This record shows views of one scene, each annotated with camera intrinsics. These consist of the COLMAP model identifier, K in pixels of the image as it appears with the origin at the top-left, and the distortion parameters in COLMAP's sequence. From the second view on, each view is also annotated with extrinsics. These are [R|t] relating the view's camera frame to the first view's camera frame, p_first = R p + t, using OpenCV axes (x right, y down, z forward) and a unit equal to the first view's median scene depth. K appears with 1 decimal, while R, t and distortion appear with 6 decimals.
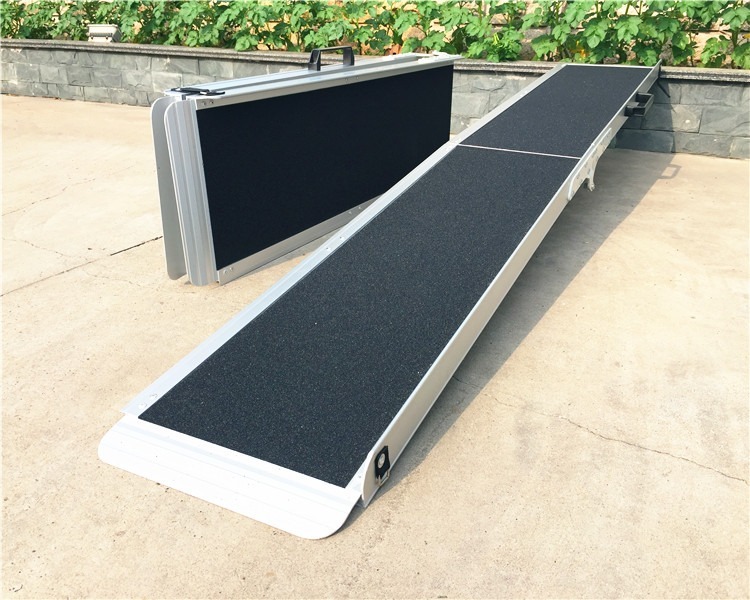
lens RADIAL K [[694.5, 0, 375.0], [0, 694.5, 300.0], [0, 0, 1]] dist [0.145139, -0.229345]
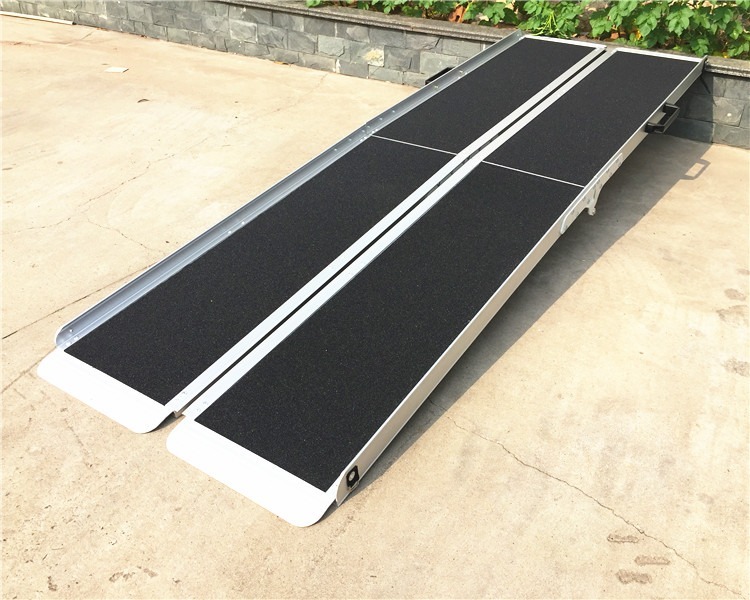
lens RADIAL K [[694.5, 0, 375.0], [0, 694.5, 300.0], [0, 0, 1]] dist [0.145139, -0.229345]
pose [[0.992907, 0.072396, -0.094311, 0.072172], [-0.059795, 0.989685, 0.130189, -0.140174], [0.102763, -0.123626, 0.986994, -0.168748]]
